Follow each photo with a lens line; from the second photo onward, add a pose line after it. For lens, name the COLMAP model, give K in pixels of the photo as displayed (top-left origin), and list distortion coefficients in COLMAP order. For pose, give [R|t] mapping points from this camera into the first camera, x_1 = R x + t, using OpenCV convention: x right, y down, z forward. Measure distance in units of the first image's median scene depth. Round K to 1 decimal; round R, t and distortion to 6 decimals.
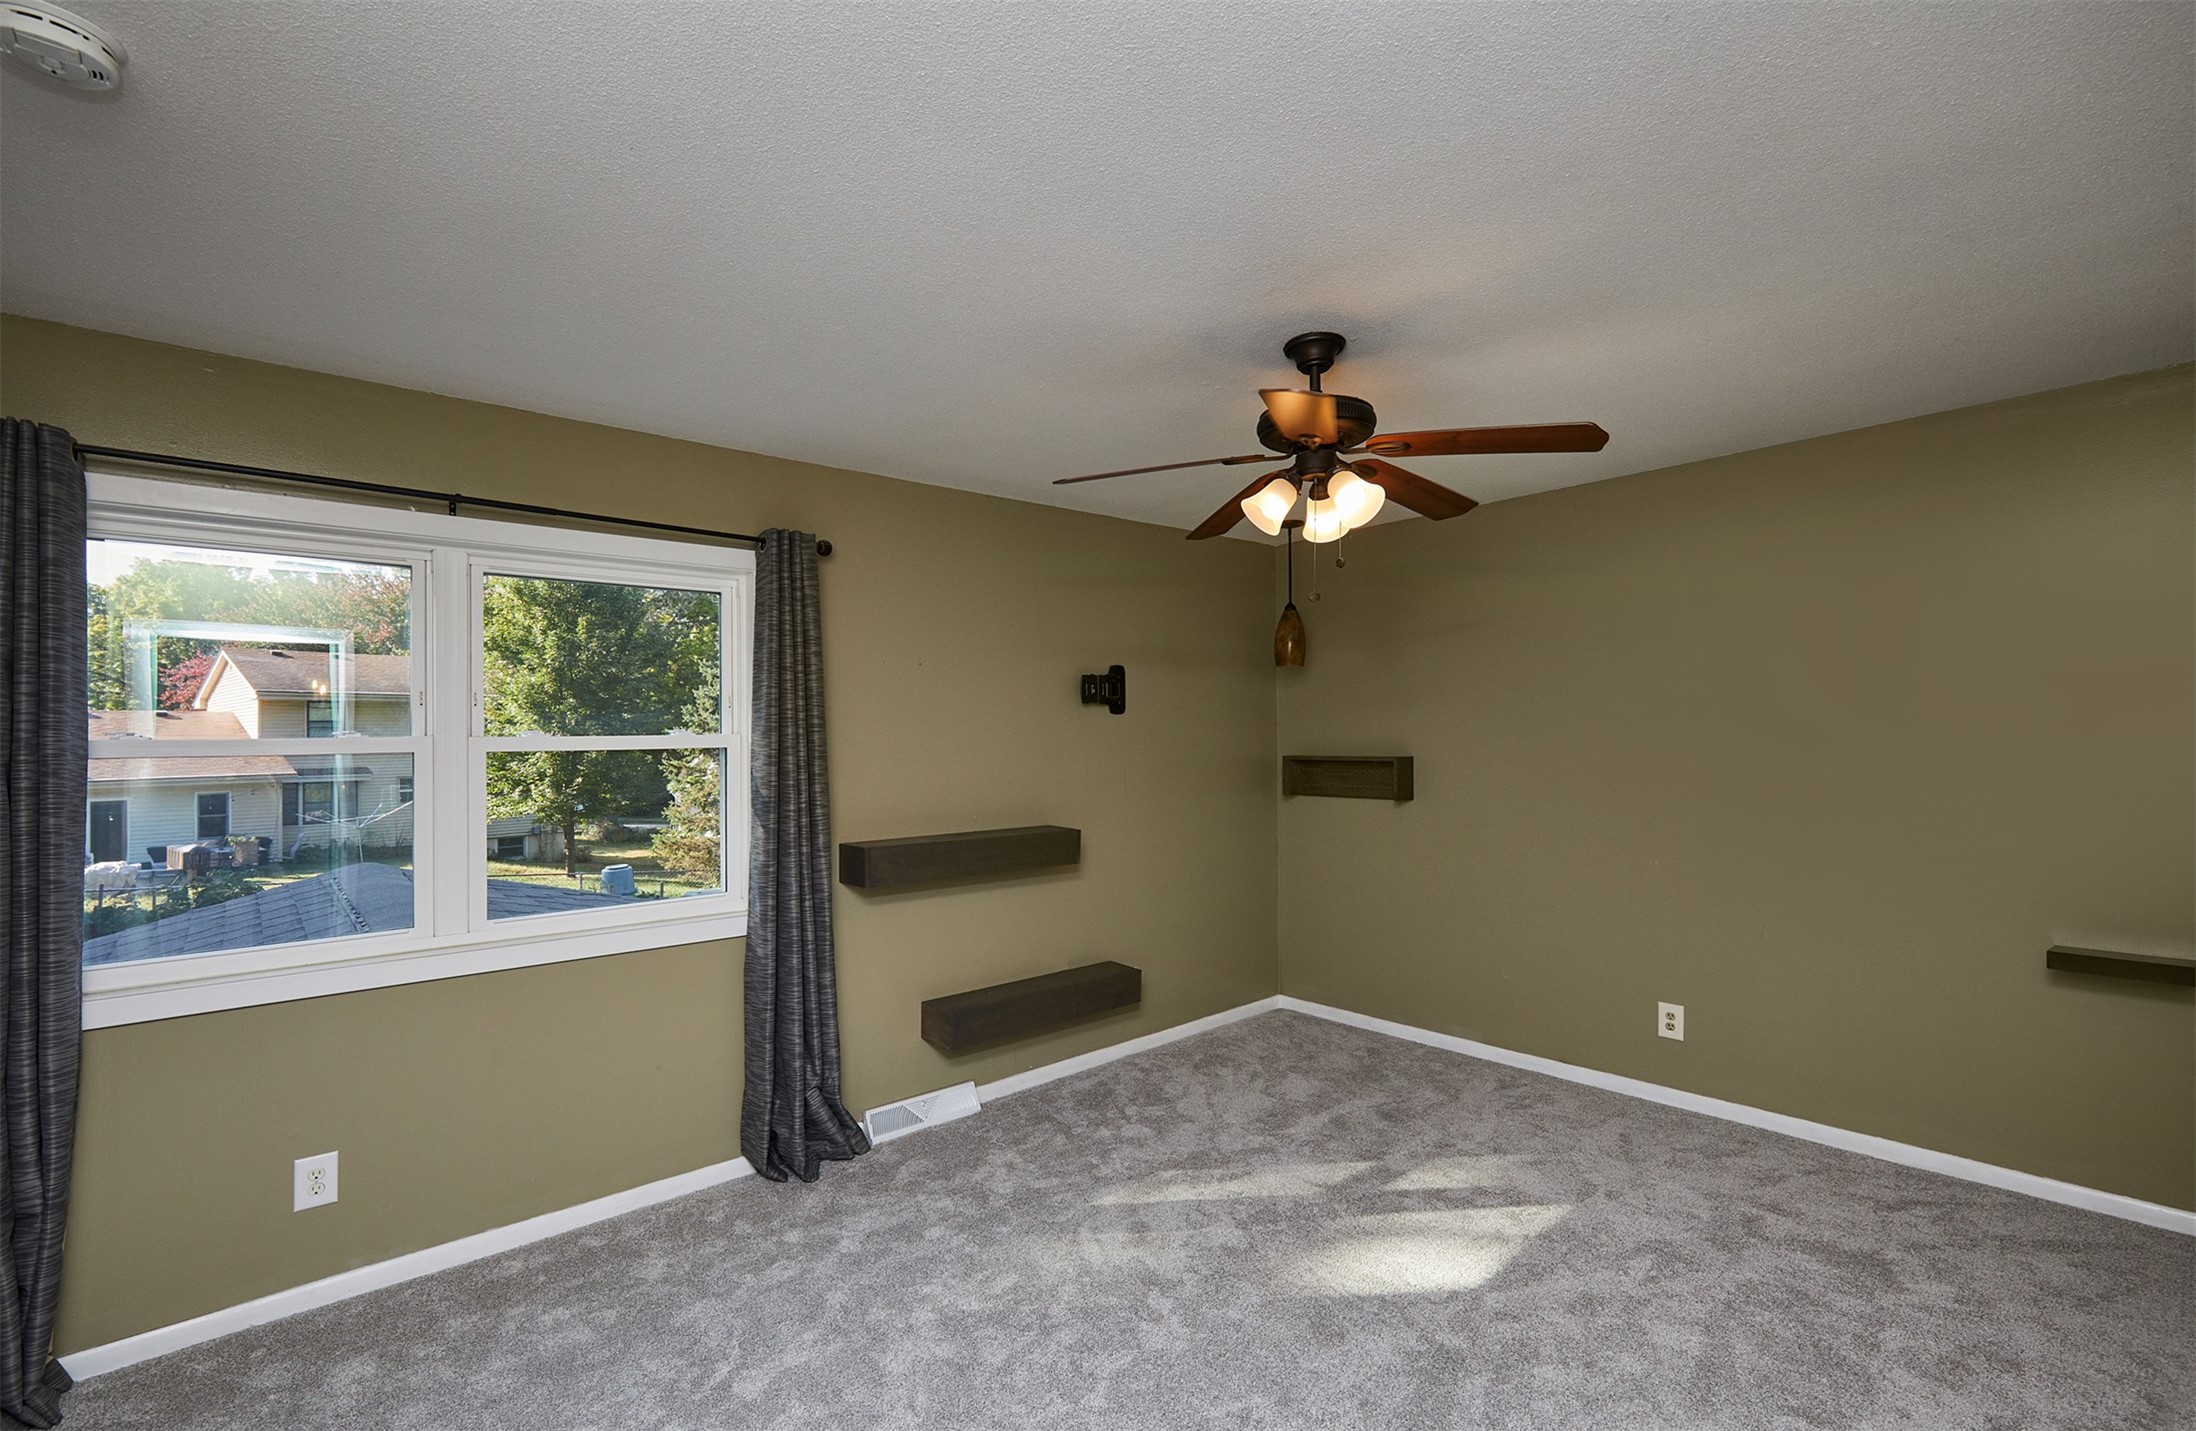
lens RADIAL K [[981.6, 0, 1089.4], [0, 981.6, 708.9], [0, 0, 1]] dist [0.002116, 0.000633]
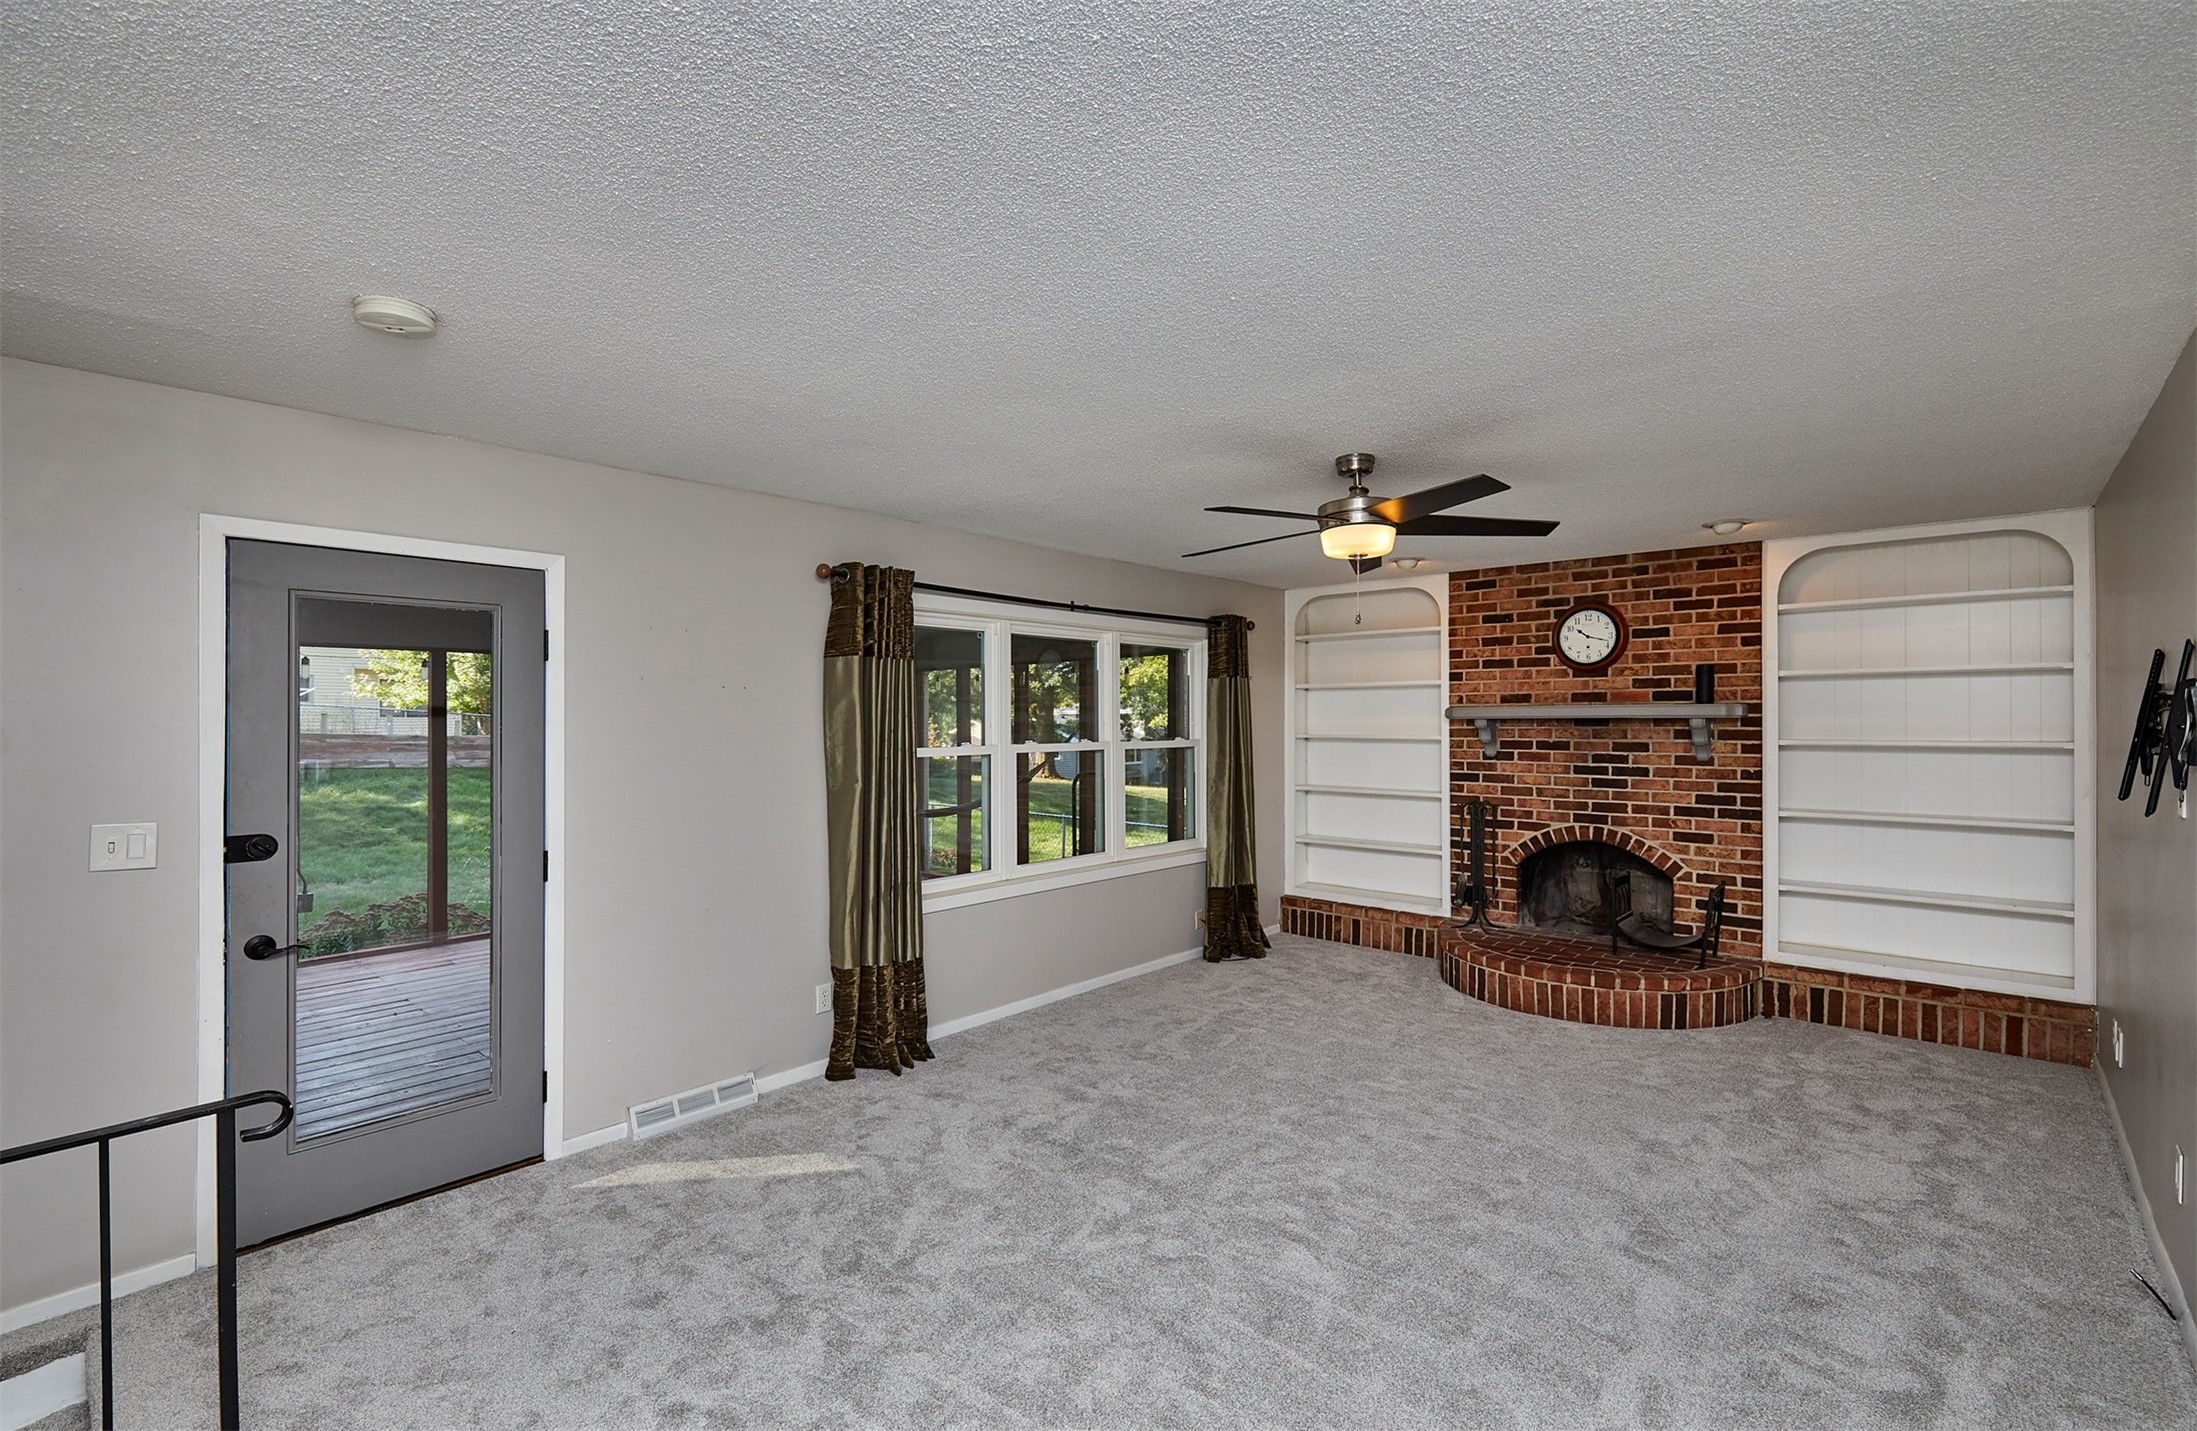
lens RADIAL K [[982.1, 0, 1089.9], [0, 982.1, 708.9], [0, 0, 1]] dist [0.002116, 0.000633]
pose [[0.989783, 0.005368, 0.142482, -0.843367], [-0.008592, 0.999721, 0.022023, -0.040811], [-0.142324, -0.023022, 0.989552, -0.875380]]
